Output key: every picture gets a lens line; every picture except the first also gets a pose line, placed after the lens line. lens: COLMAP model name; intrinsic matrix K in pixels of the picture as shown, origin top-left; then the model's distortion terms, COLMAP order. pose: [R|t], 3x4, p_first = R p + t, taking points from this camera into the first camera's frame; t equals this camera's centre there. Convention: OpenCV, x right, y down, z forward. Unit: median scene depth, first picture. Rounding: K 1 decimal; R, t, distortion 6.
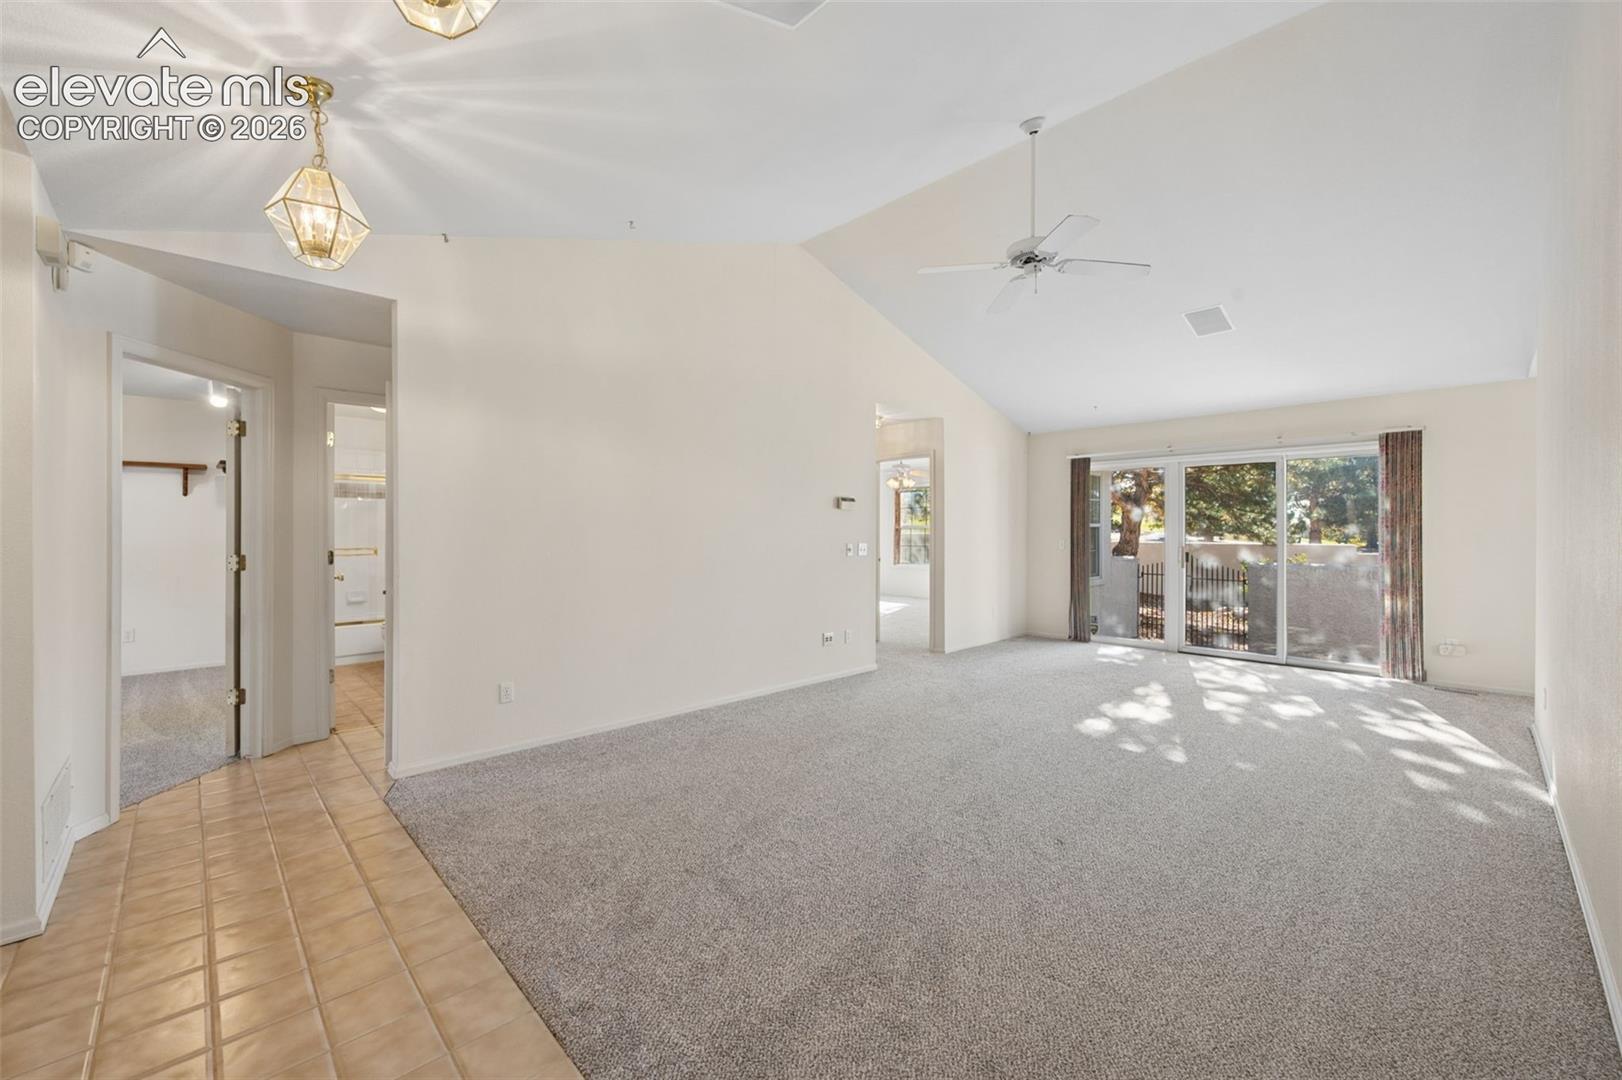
lens RADIAL K [[642.0, 0, 806.9], [0, 642.0, 535.0], [0, 0, 1]] dist [-0.001783, -0.000564]
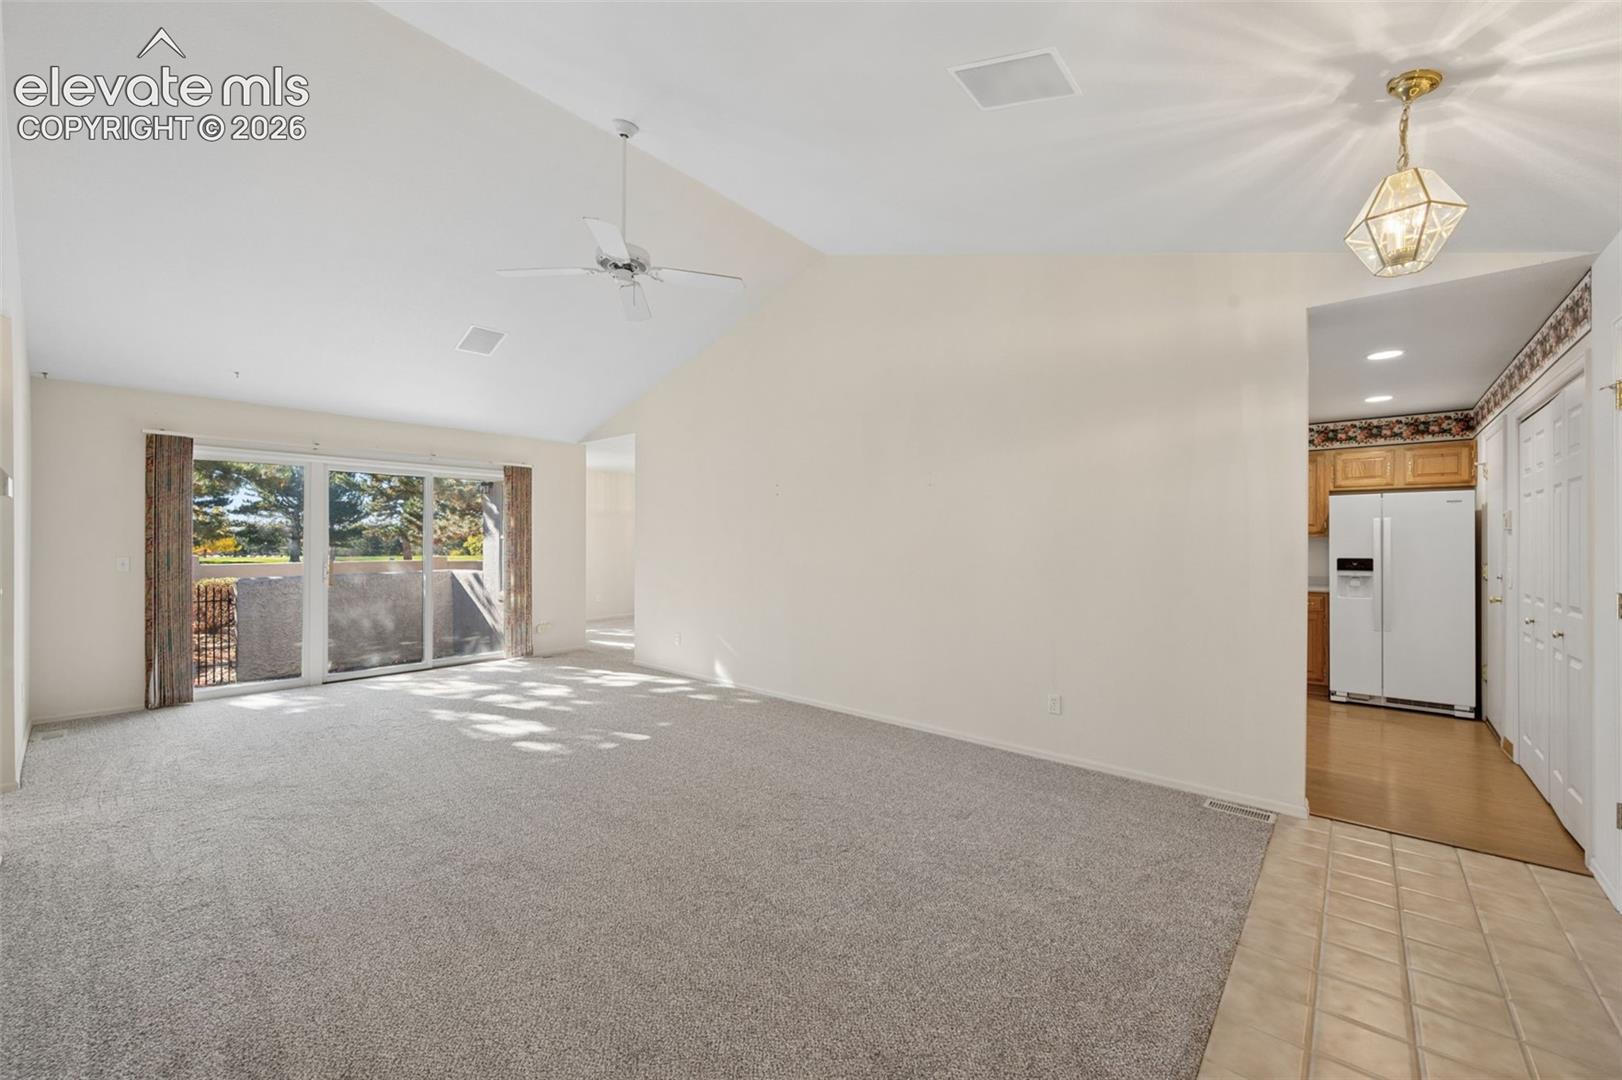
lens RADIAL K [[629.7, 0, 811.0], [0, 629.7, 540.0], [0, 0, 1]] dist [-0.001768, -0.010401]
pose [[-0.092270, 0.003359, 0.995728, -0.395772], [0.005545, 0.999981, -0.002859, -0.005258], [-0.995719, 0.005258, -0.092287, 0.525291]]
